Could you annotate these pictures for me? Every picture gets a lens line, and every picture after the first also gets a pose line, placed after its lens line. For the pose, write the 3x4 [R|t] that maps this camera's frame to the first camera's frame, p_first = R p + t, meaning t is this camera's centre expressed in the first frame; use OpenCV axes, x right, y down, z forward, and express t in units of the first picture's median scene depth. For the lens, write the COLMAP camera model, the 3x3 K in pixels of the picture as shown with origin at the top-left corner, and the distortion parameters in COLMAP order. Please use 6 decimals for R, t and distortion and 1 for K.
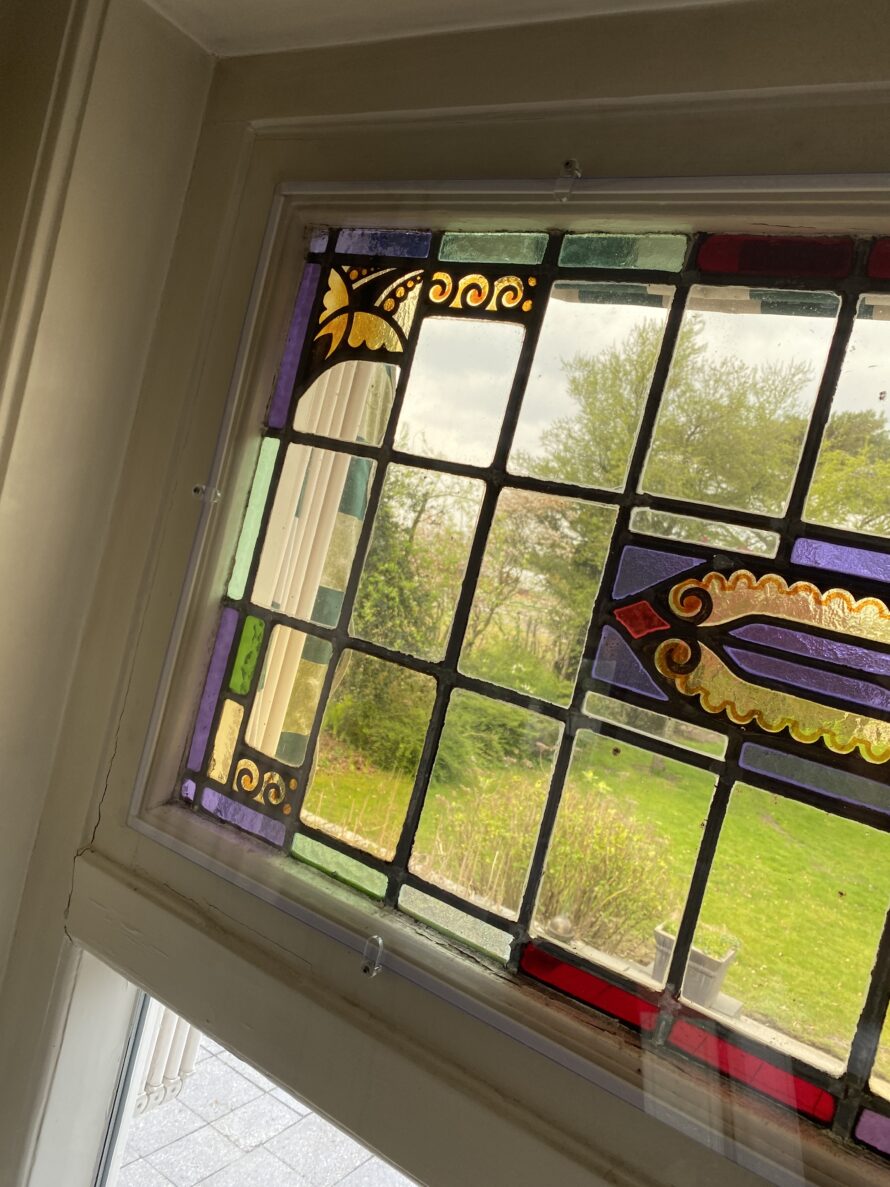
lens RADIAL K [[916.0, 0, 452.0], [0, 916.0, 583.4], [0, 0, 1]] dist [0.047791, -0.044800]
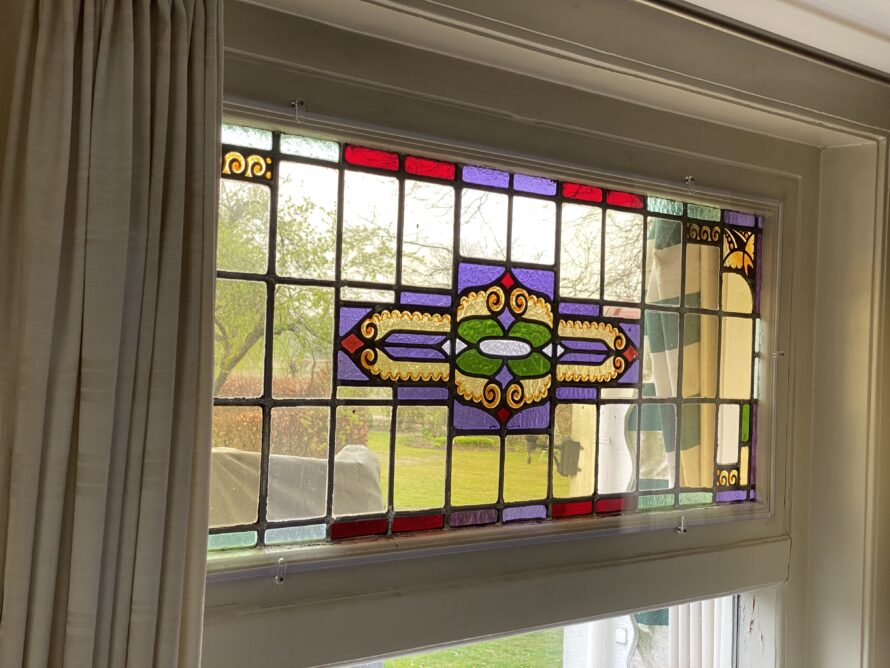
lens RADIAL K [[1353.9, 0, 445.1], [0, 1353.9, 334.4], [0, 0, 1]] dist [-0.001235, 0.000000]
pose [[0.236533, -0.224143, 0.945416, -2.020919], [0.047219, 0.974530, 0.219231, -0.493551], [-0.970475, -0.007214, 0.241092, 0.089290]]
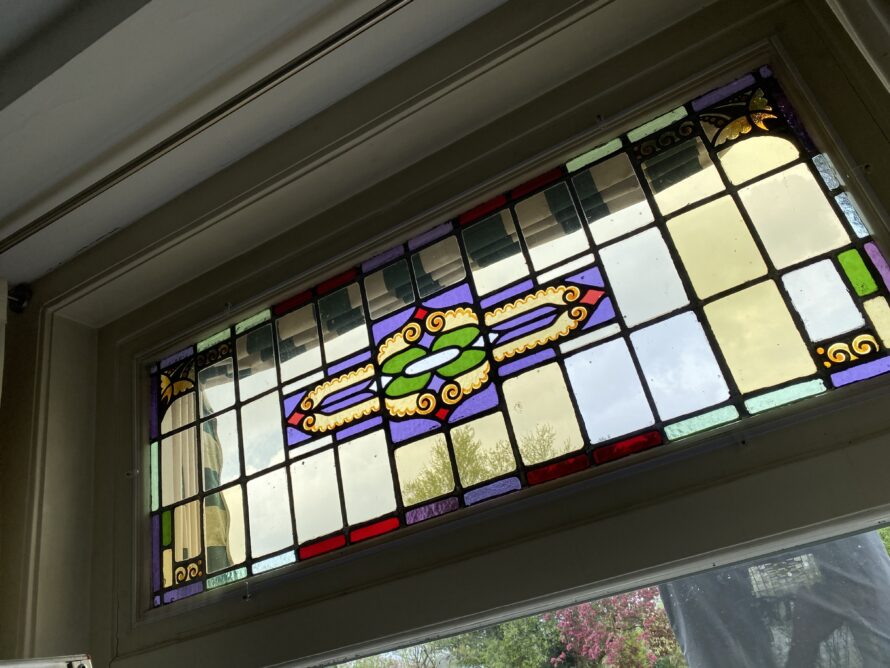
lens RADIAL K [[686.8, 0, 432.3], [0, 686.8, 317.5], [0, 0, 1]] dist [0.047791, -0.044800]
pose [[0.901802, -0.352517, 0.249971, 0.133714], [0.429825, 0.791594, -0.434316, 0.730499], [-0.044772, 0.499110, 0.865381, -0.827352]]
